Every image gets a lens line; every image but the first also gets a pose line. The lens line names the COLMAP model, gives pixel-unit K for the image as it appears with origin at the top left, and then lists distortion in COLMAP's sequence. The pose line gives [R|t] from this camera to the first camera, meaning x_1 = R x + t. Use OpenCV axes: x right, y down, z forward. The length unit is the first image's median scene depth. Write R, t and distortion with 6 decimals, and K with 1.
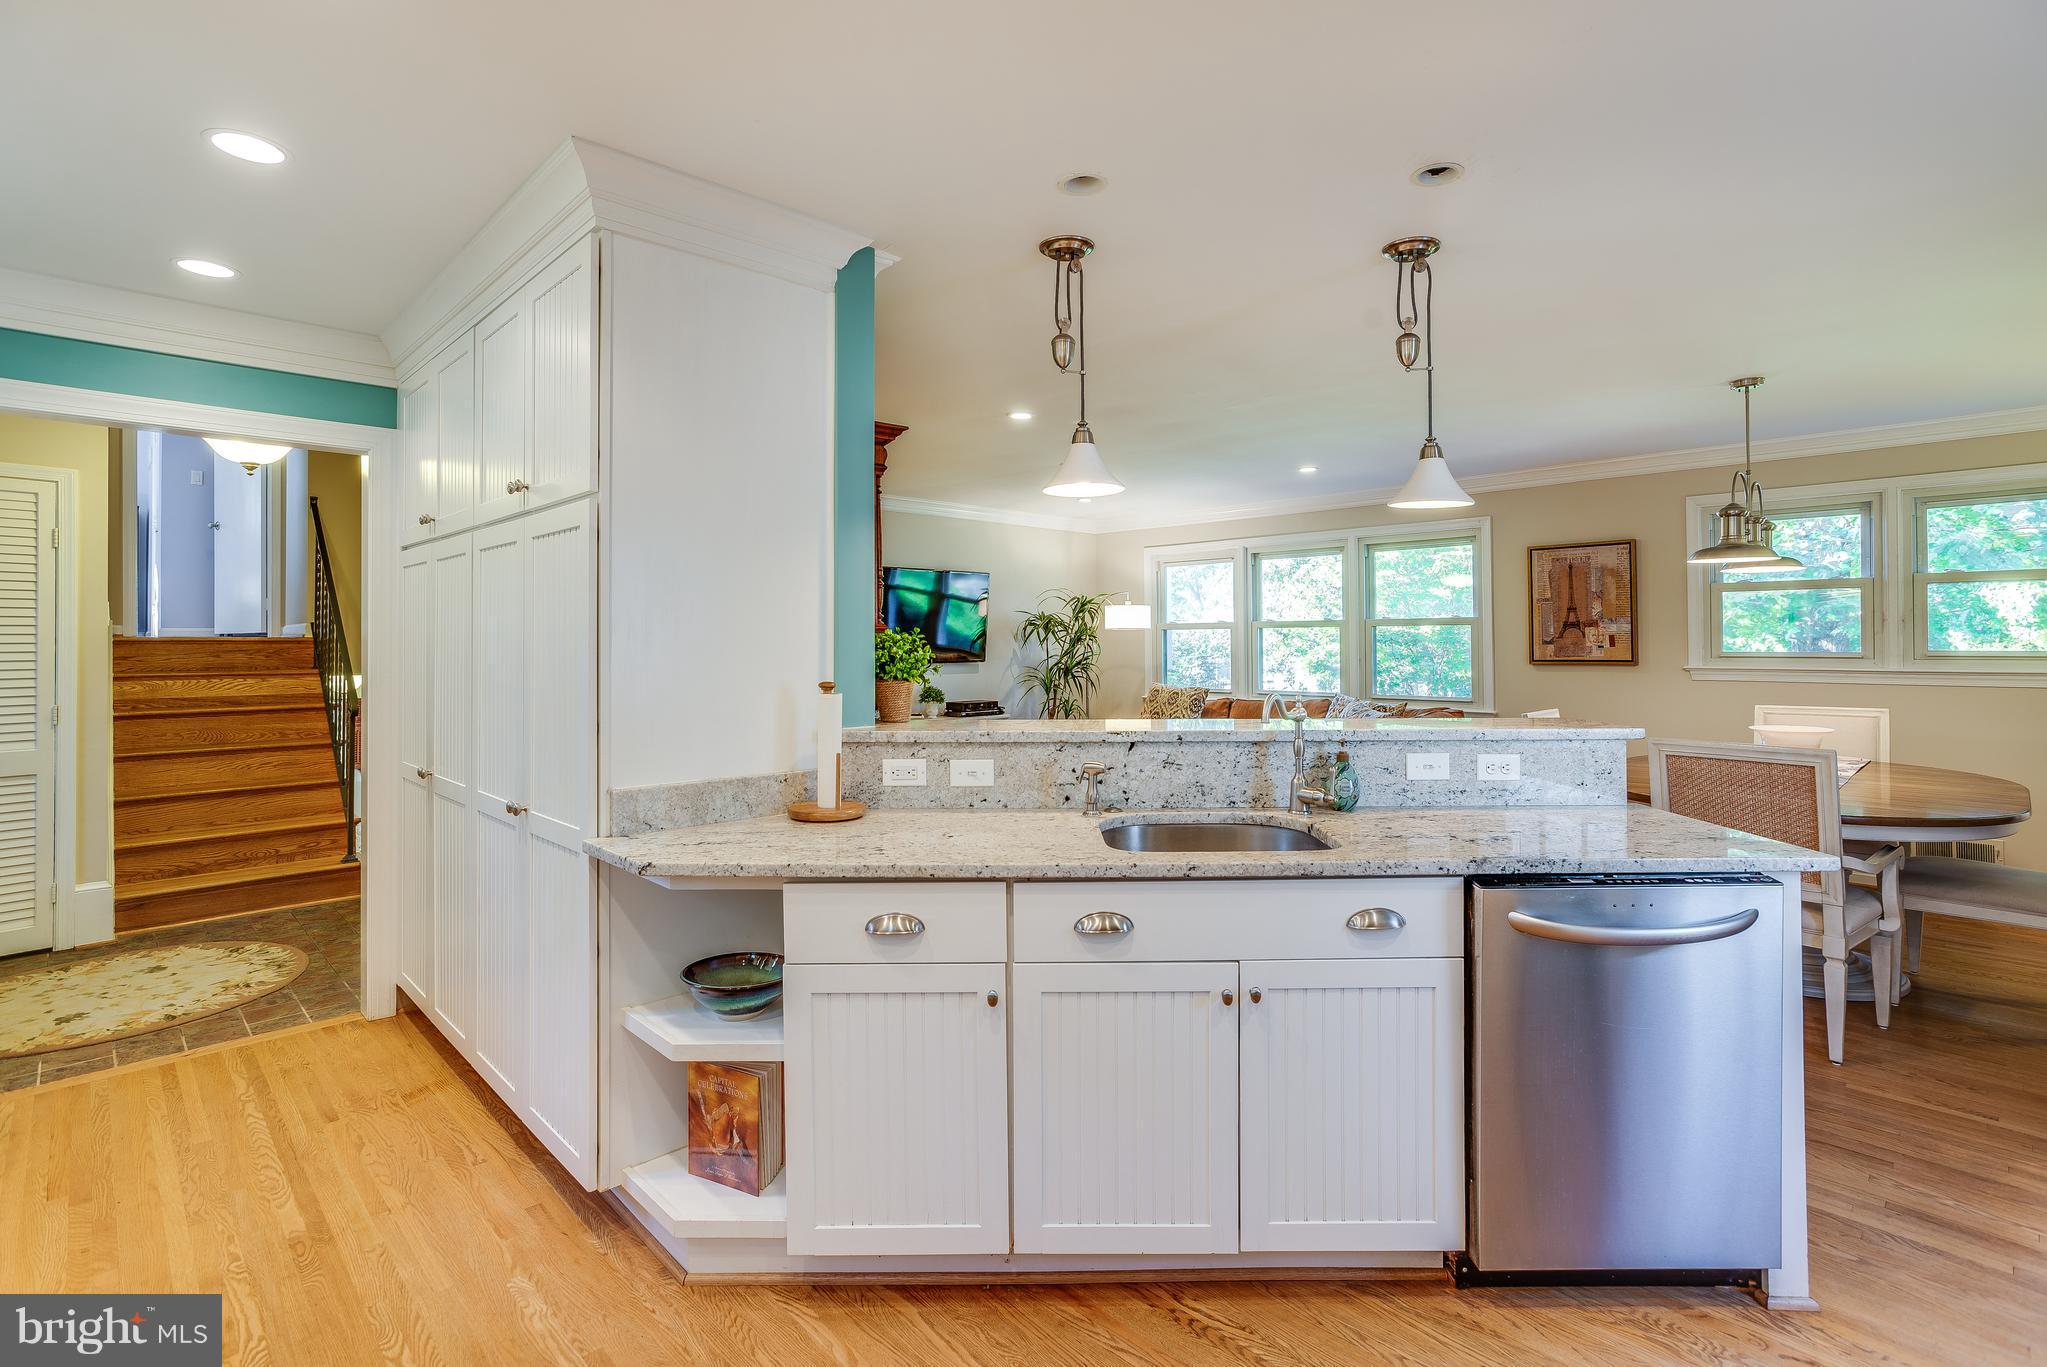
lens RADIAL K [[951.5, 0, 1031.4], [0, 951.5, 629.0], [0, 0, 1]] dist [-0.000382, -0.000041]
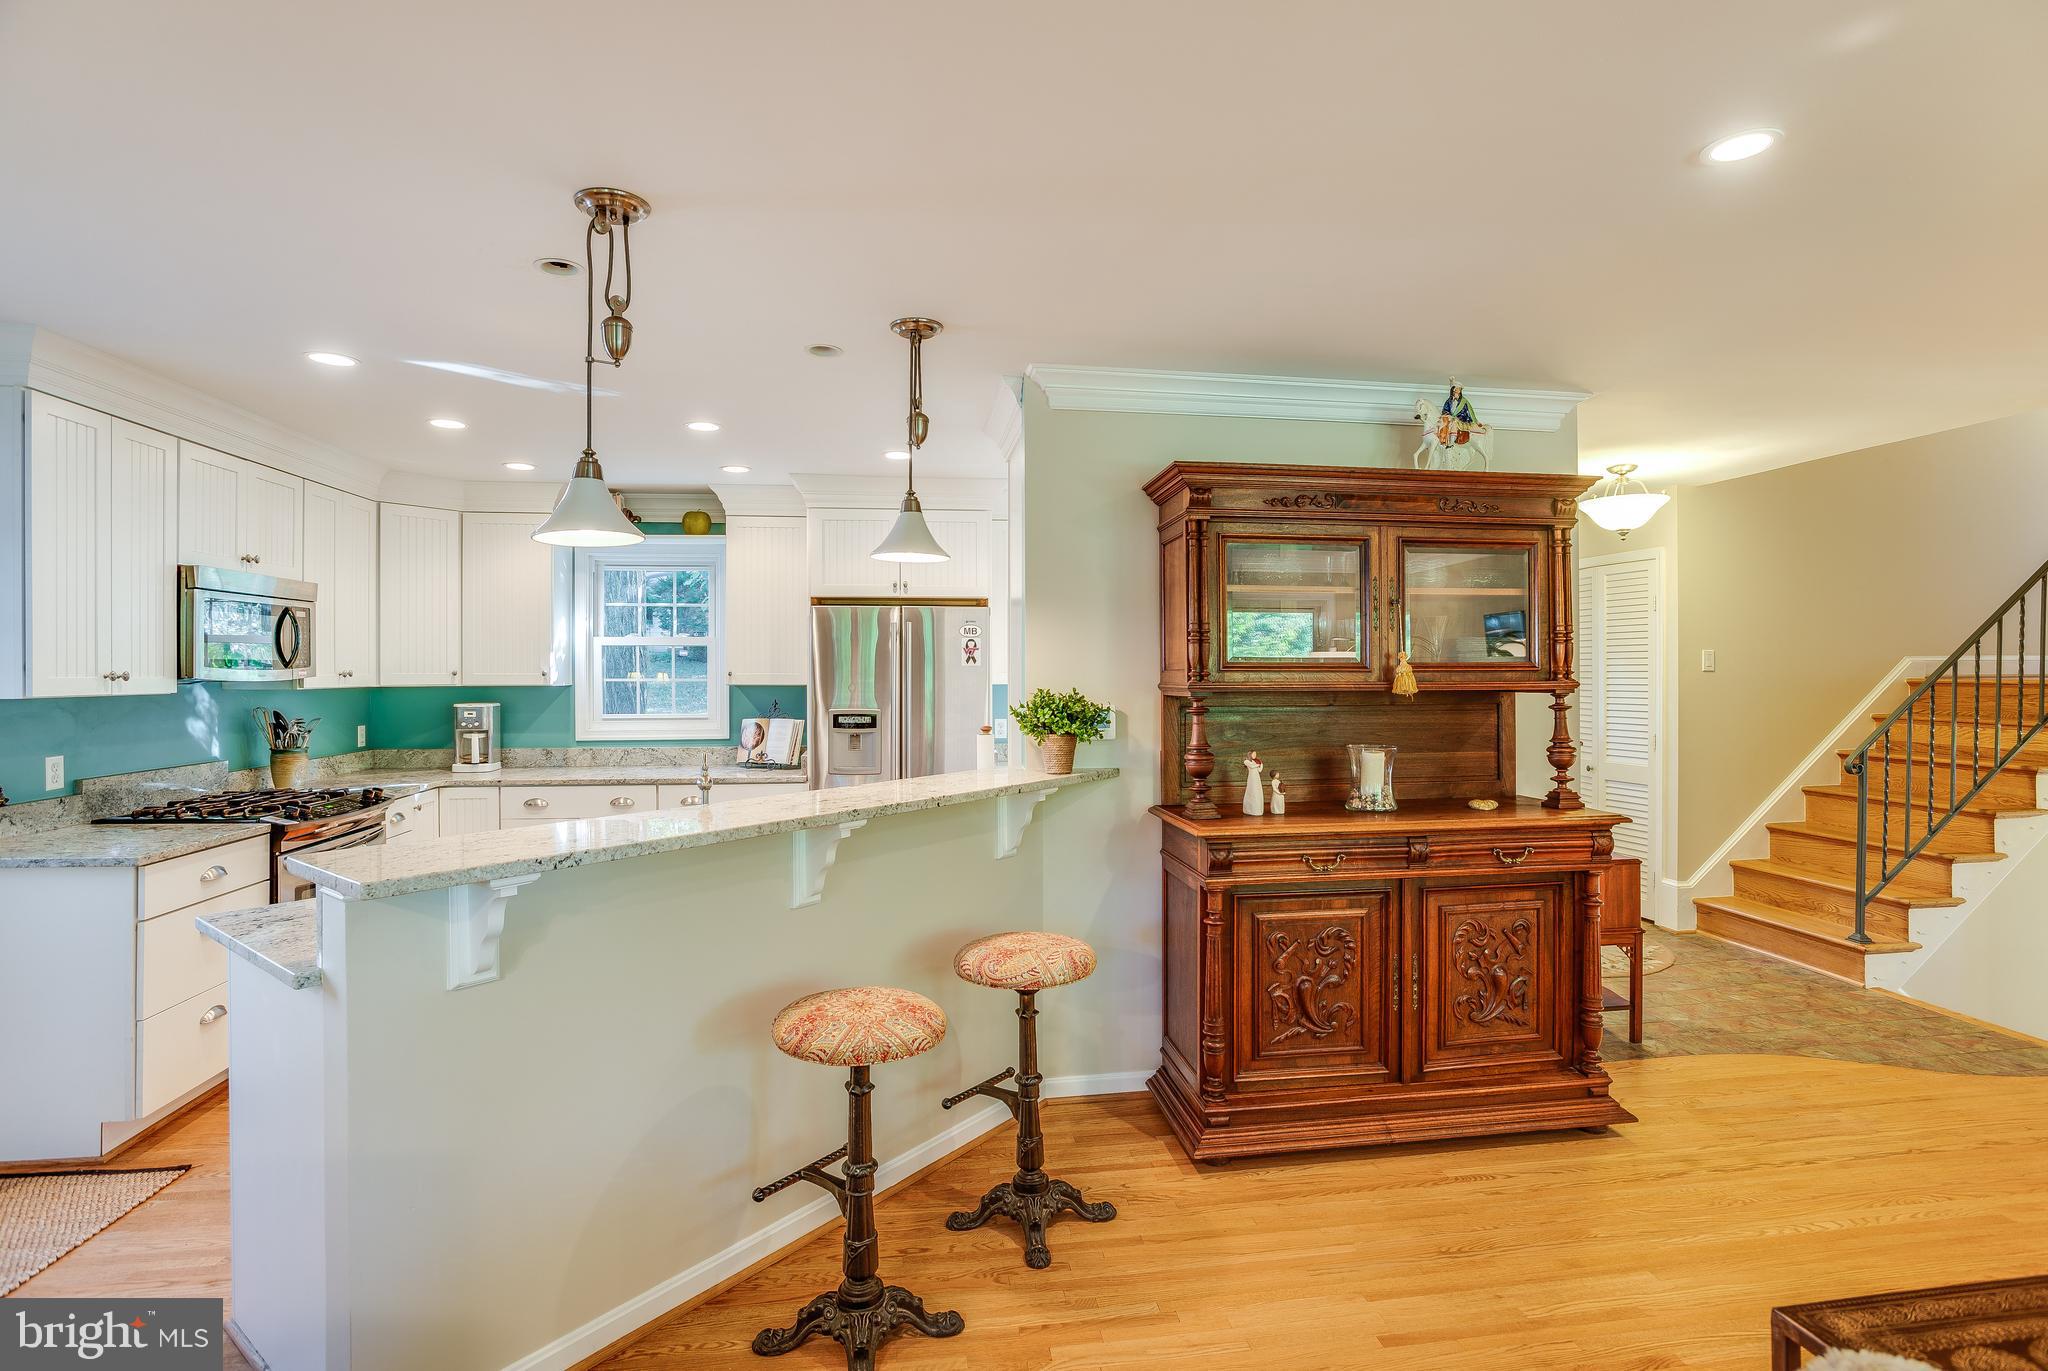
lens RADIAL K [[988.5, 0, 1029.4], [0, 988.5, 664.3], [0, 0, 1]] dist [-0.063088, 0.030869]
pose [[-0.596791, -0.001997, -0.802394, 0.549172], [0.010055, 0.999900, -0.009967, -0.012793], [0.802334, -0.014016, -0.596711, 1.150491]]
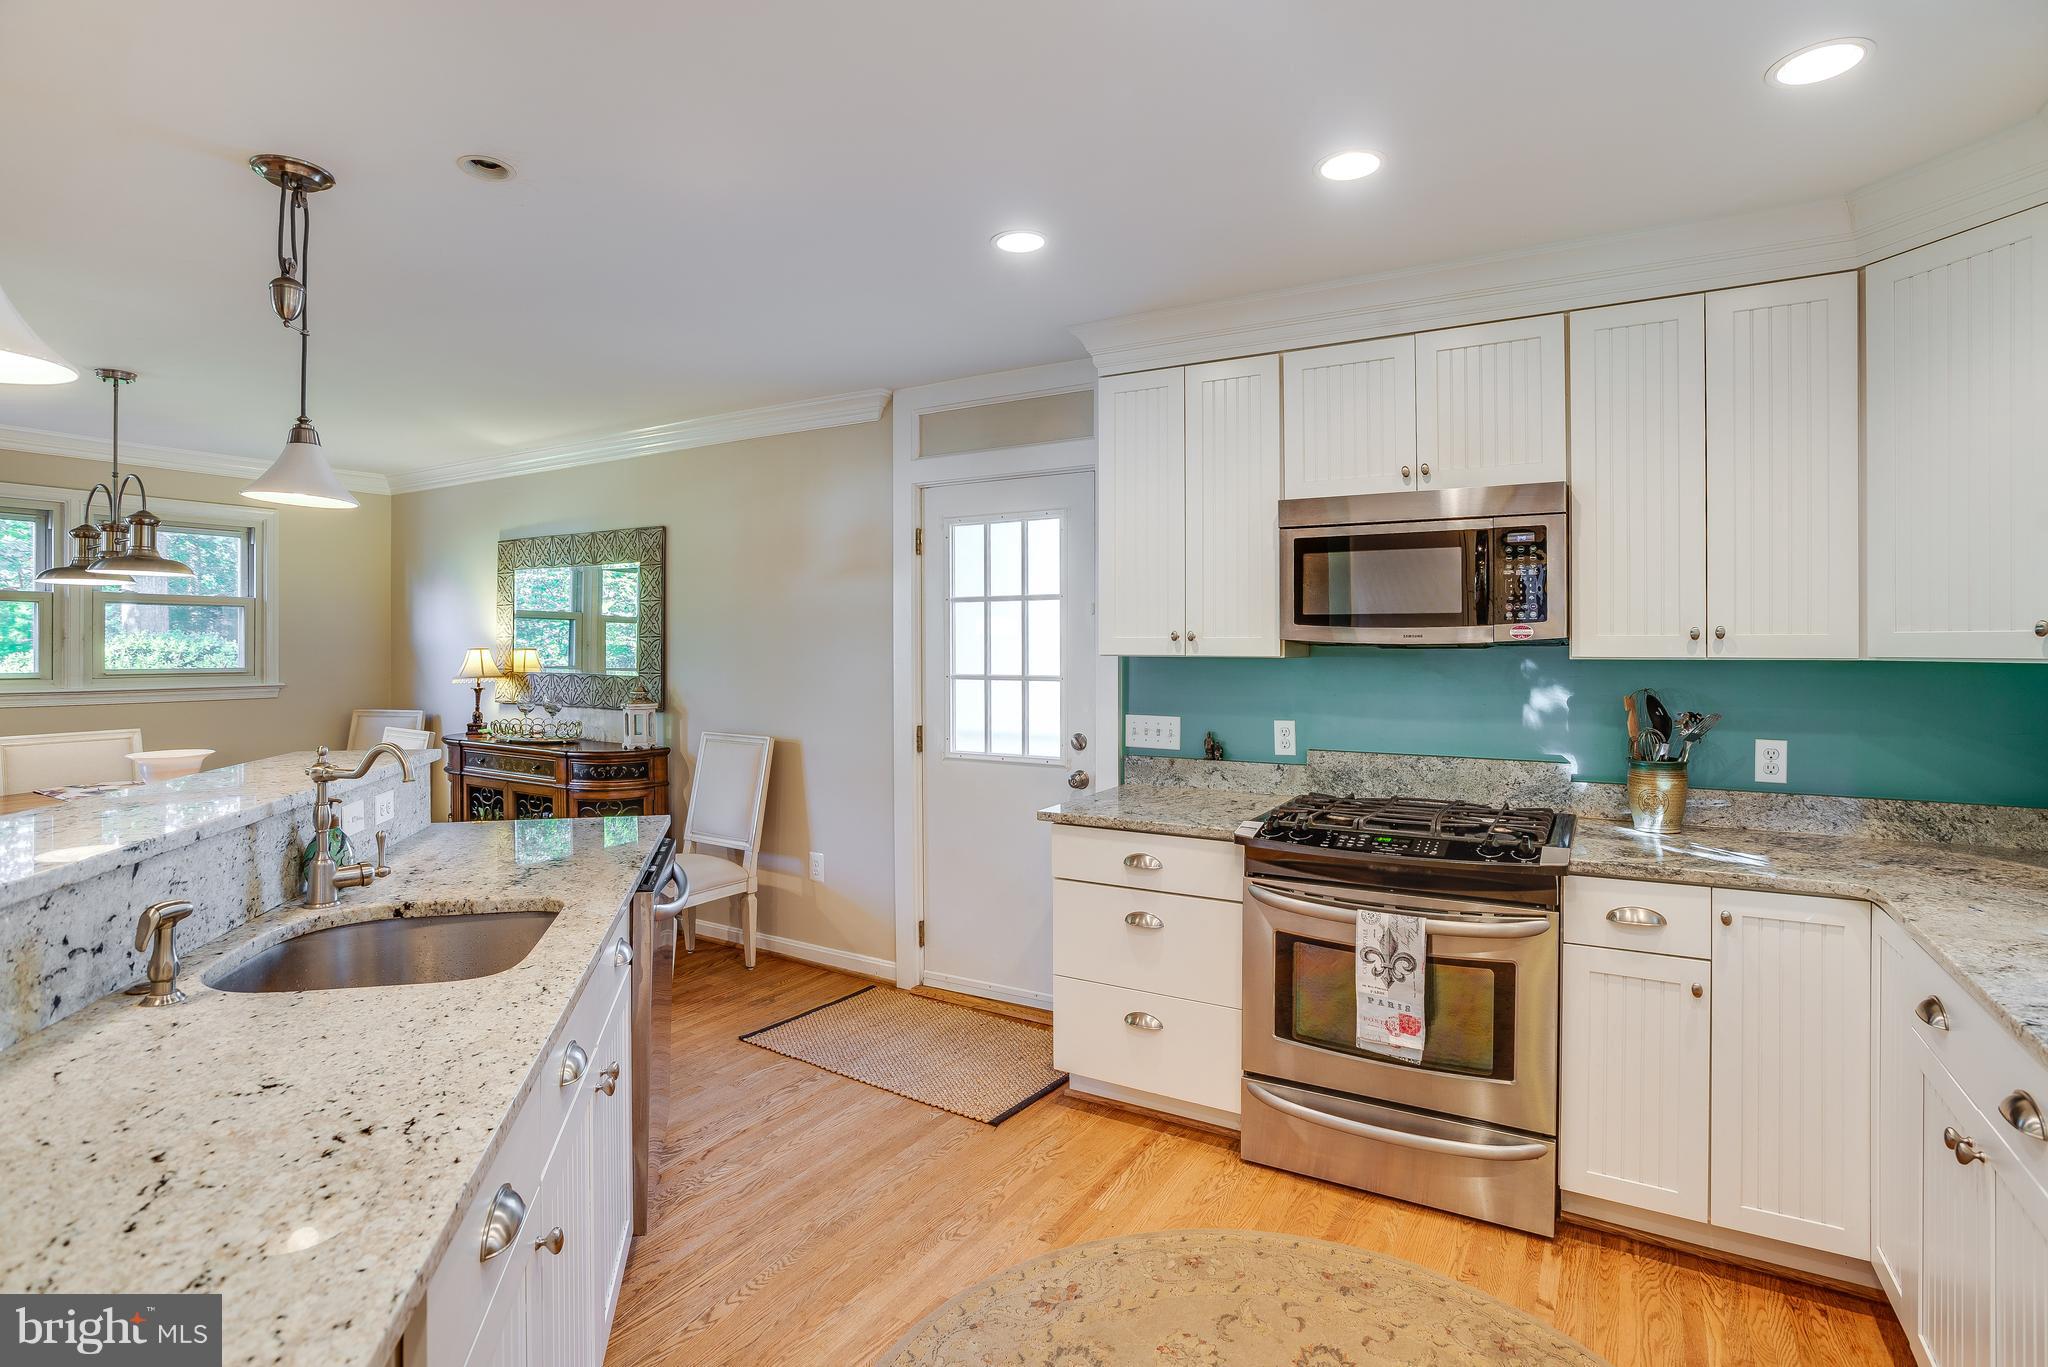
lens RADIAL K [[1003.9, 0, 1026.6], [0, 1003.9, 668.9], [0, 0, 1]] dist [-0.071308, 0.028647]
pose [[-0.256001, -0.018388, 0.966502, -0.355361], [-0.010143, 0.999815, 0.016335, -0.004419], [-0.966623, -0.005621, -0.256140, 0.403785]]
